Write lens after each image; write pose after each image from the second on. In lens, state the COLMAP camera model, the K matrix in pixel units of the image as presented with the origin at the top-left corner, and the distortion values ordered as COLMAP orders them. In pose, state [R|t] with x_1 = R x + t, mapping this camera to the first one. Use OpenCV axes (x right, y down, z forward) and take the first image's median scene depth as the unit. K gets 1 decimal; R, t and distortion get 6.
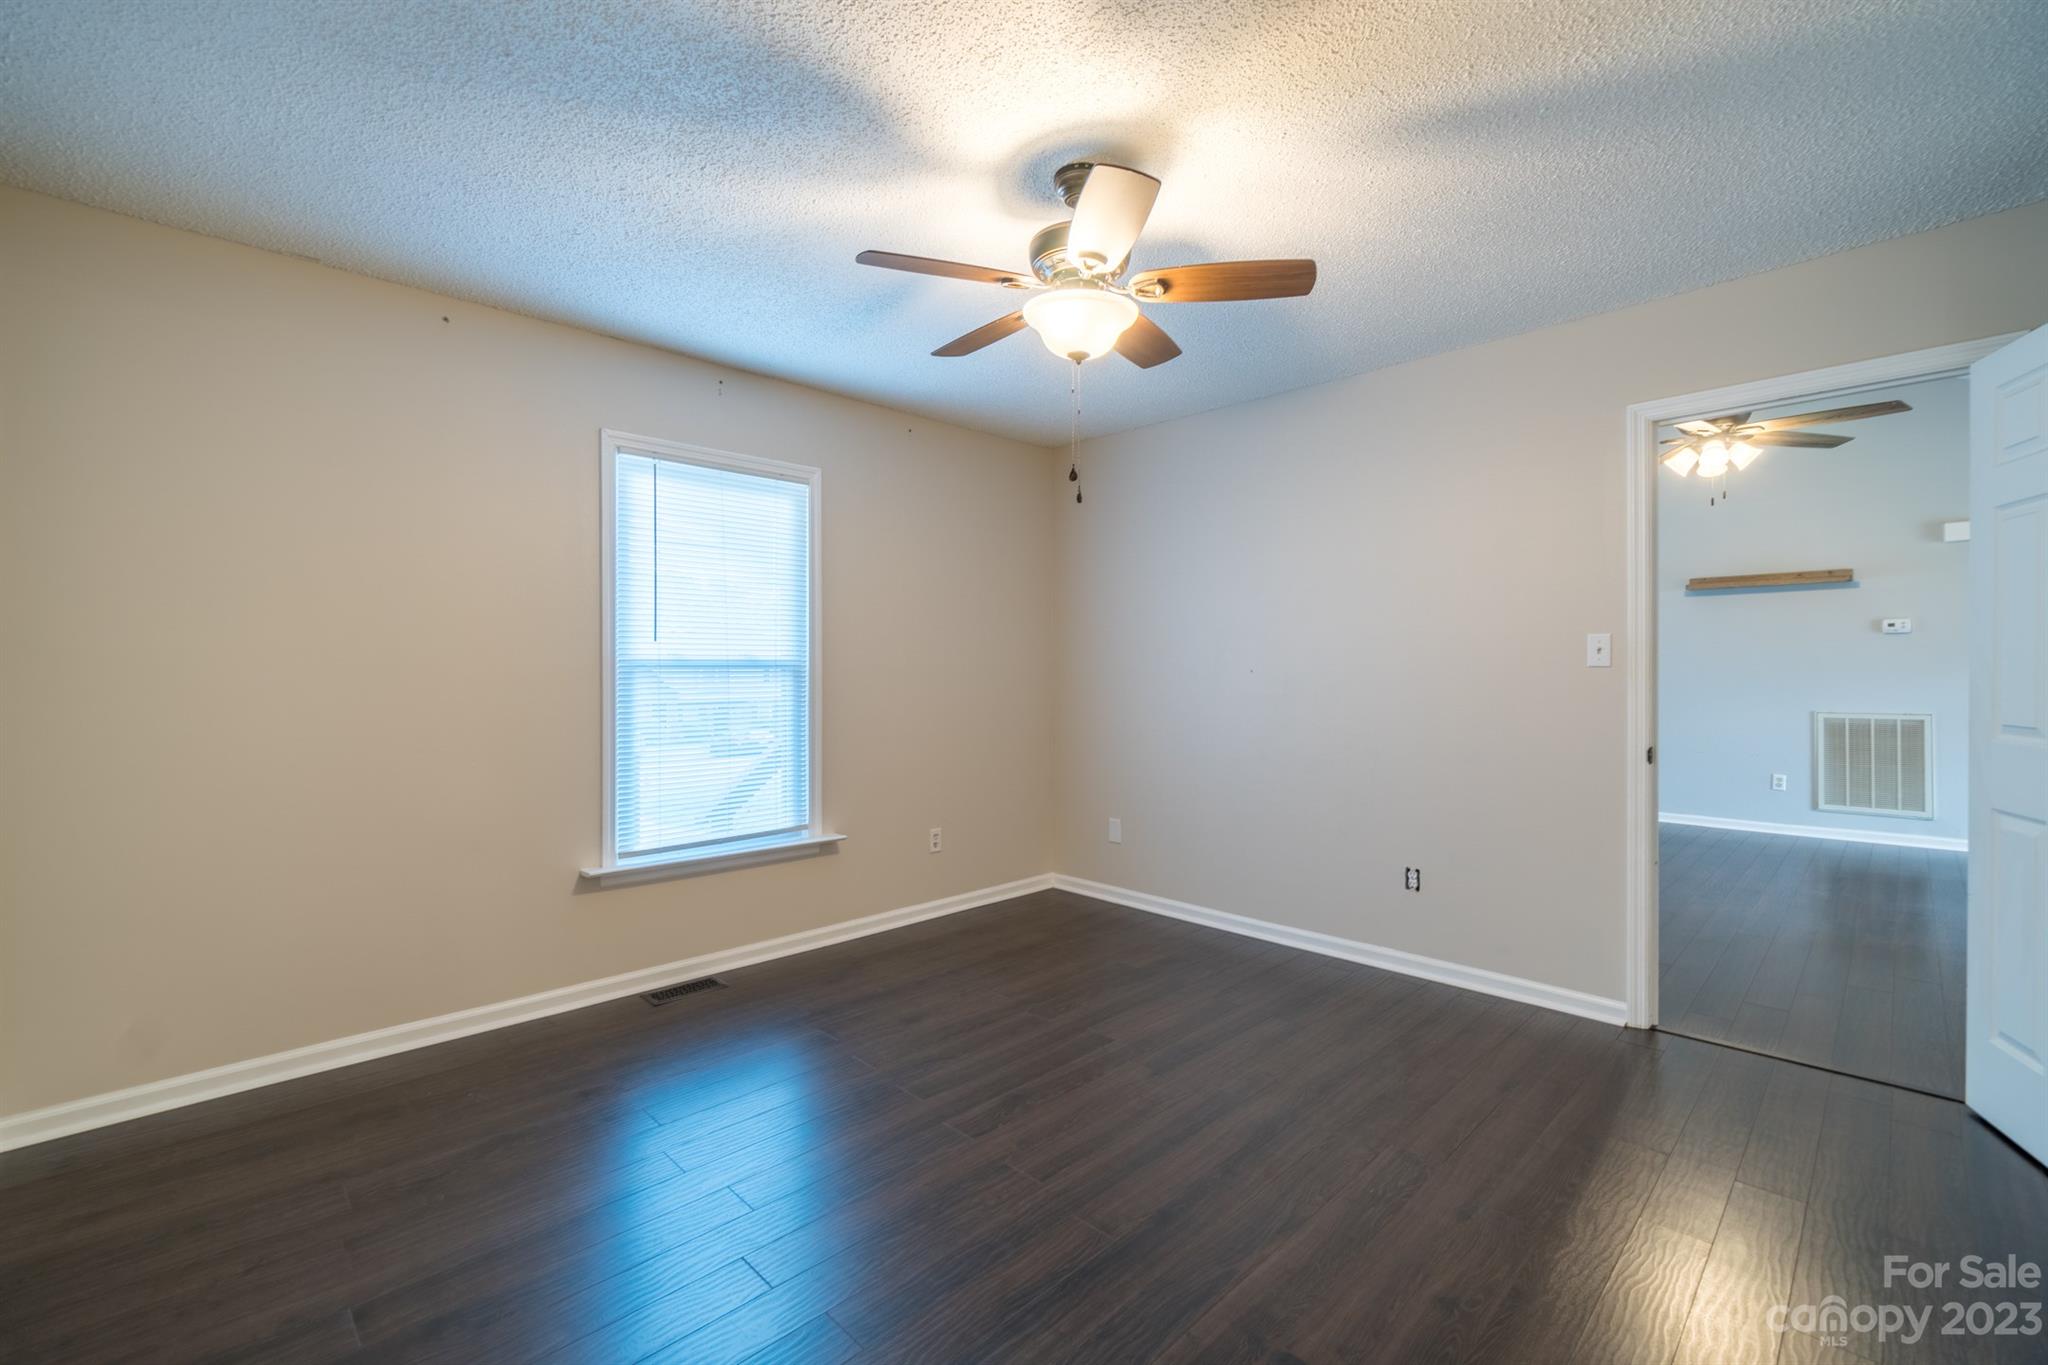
lens RADIAL K [[878.0, 0, 1001.3], [0, 878.0, 668.6], [0, 0, 1]] dist [-0.007469, 0.000166]
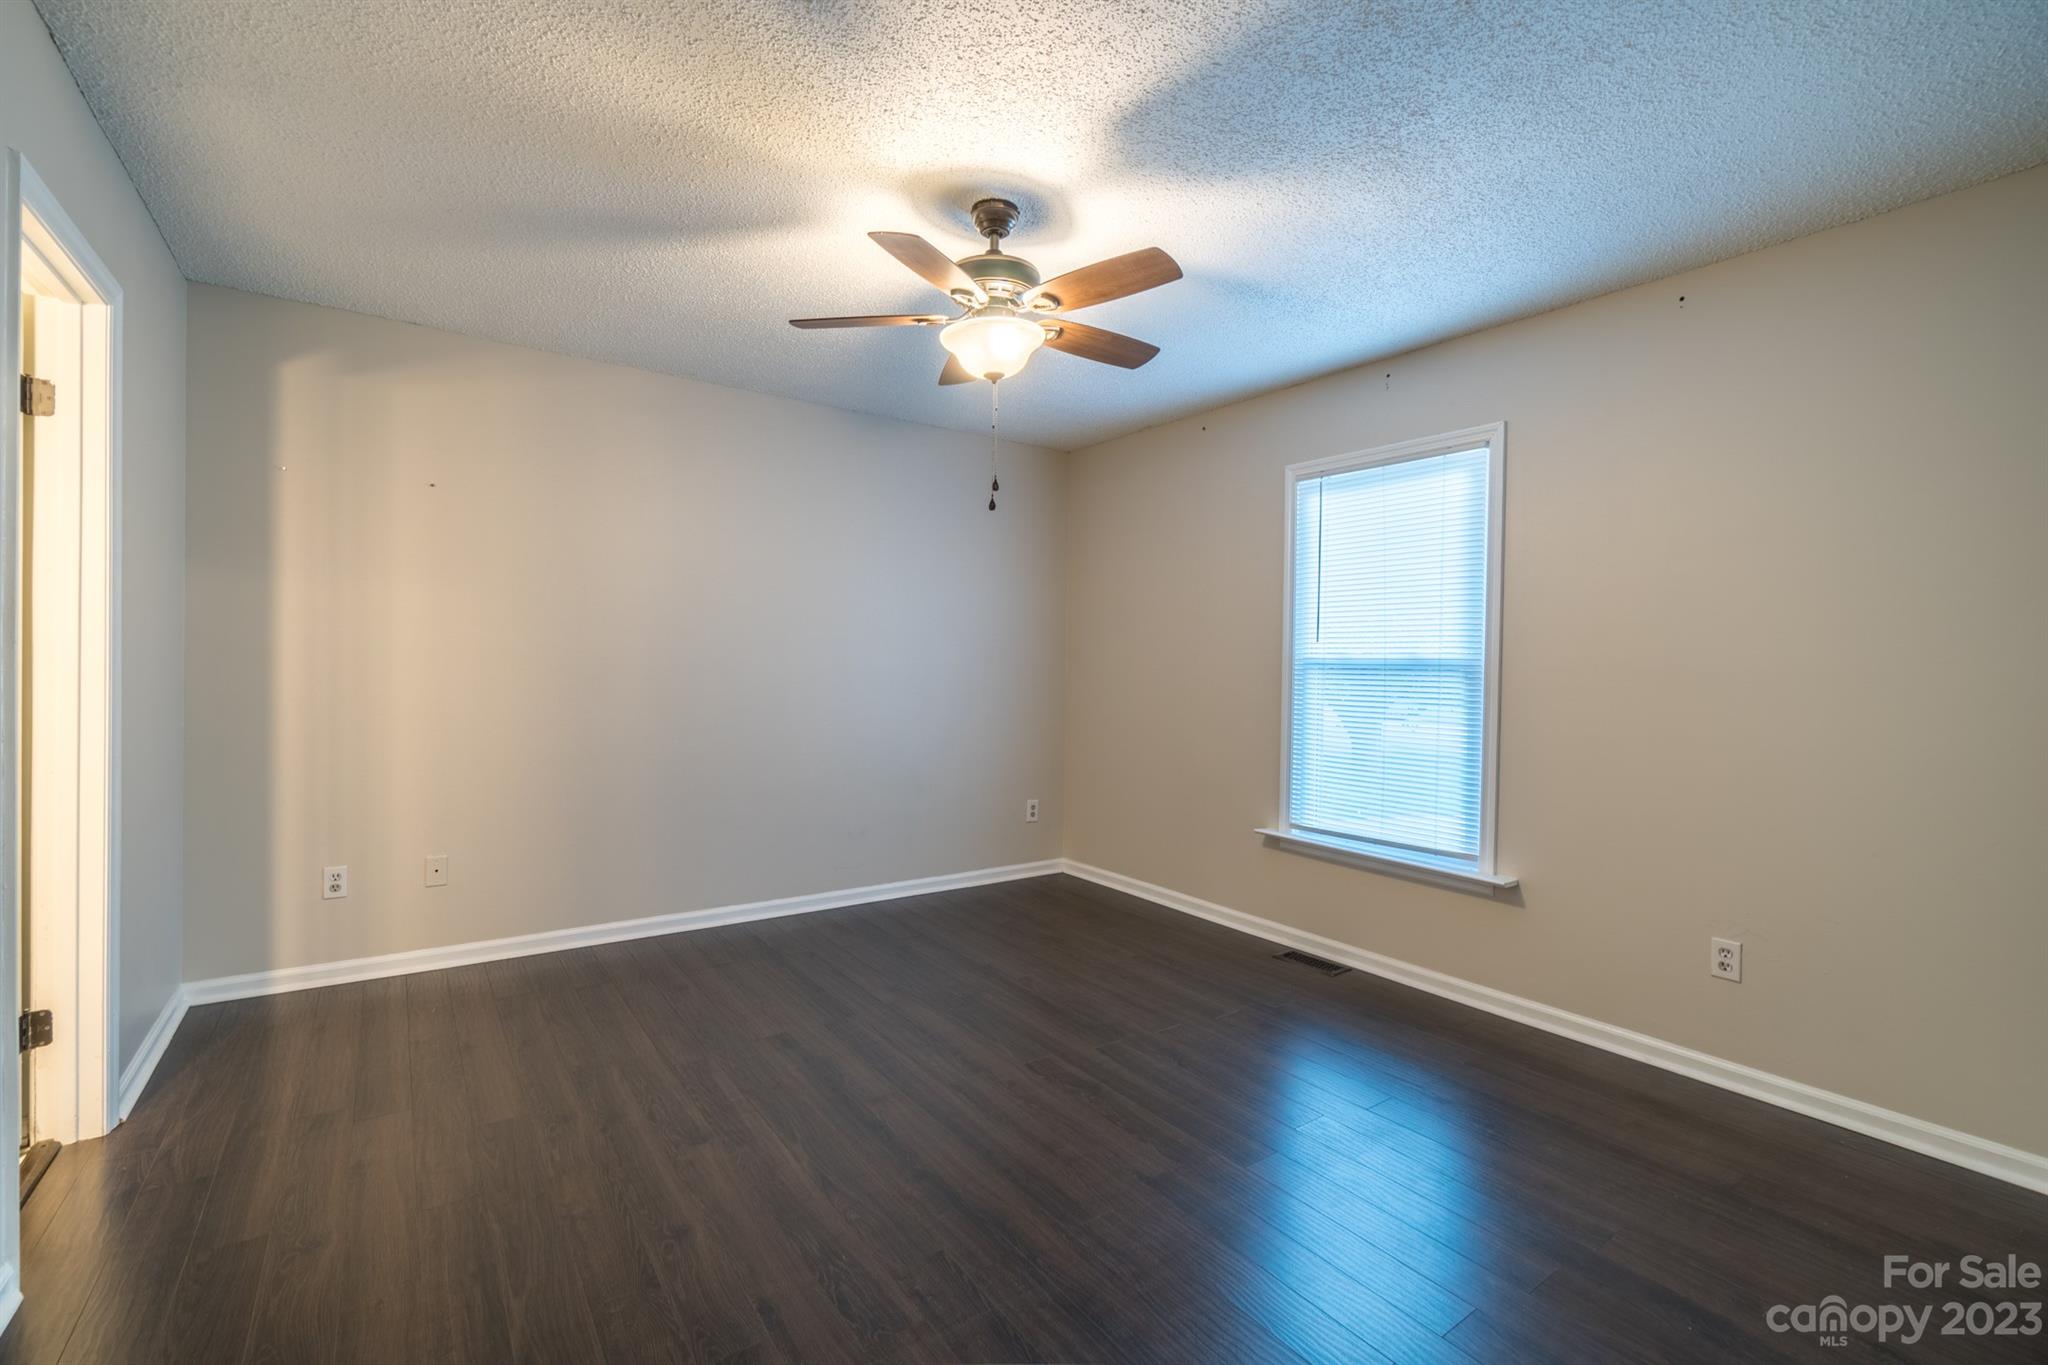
lens RADIAL K [[878.0, 0, 1001.3], [0, 878.0, 668.6], [0, 0, 1]] dist [-0.007469, 0.000166]
pose [[-0.161611, 0.005441, -0.986840, 0.765500], [-0.014107, 0.999870, 0.007824, -0.000387], [0.986754, 0.015185, -0.161513, 0.782975]]
